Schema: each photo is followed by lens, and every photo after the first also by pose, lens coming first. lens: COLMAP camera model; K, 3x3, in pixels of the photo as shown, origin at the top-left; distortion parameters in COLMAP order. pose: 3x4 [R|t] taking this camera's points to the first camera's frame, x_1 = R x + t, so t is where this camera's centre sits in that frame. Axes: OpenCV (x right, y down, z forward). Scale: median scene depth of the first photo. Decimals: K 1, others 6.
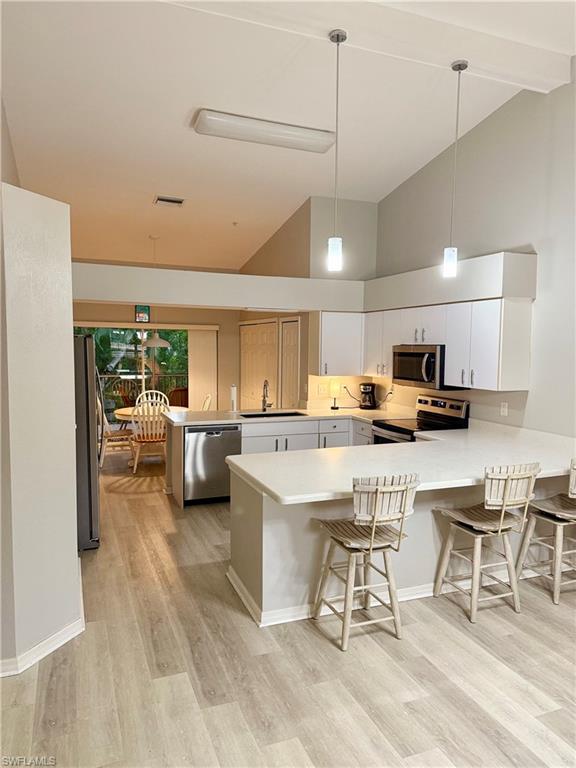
lens RADIAL K [[547.5, 0, 289.3], [0, 547.5, 382.7], [0, 0, 1]] dist [0.024249, -0.024675]
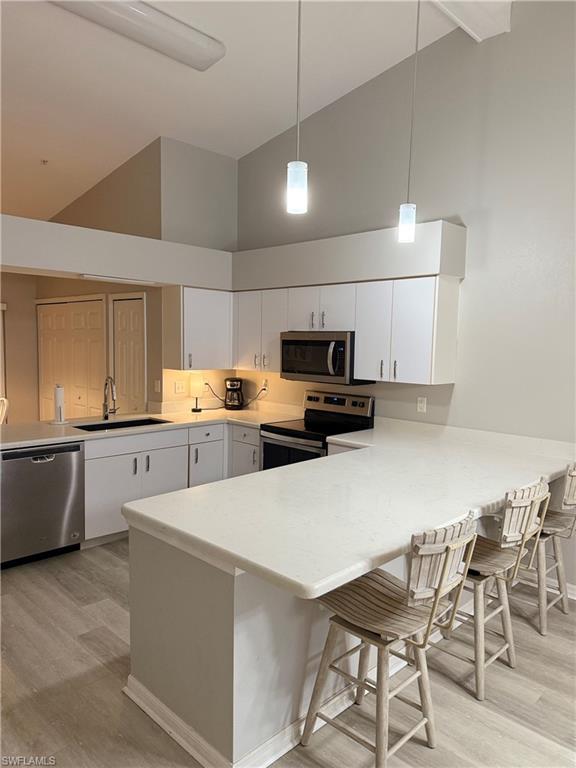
lens RADIAL K [[547.5, 0, 292.5], [0, 547.5, 382.6], [0, 0, 1]] dist [0.024249, -0.024675]
pose [[0.910335, -0.026505, 0.413022, -0.144978], [0.019729, 0.999592, 0.020664, -0.009072], [-0.413401, -0.010663, 0.910487, 0.268671]]
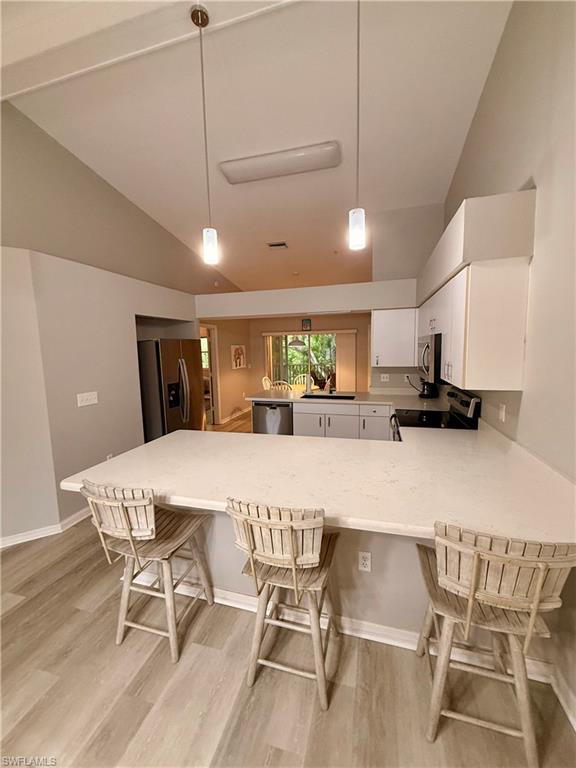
lens RADIAL K [[308.5, 0, 293.0], [0, 308.5, 380.9], [0, 0, 1]] dist [-0.009101, 0.000669]
pose [[0.791715, 0.038931, -0.609649, 0.388371], [-0.013718, 0.998849, 0.045969, -0.011485], [0.610737, -0.028031, 0.791337, 0.446086]]
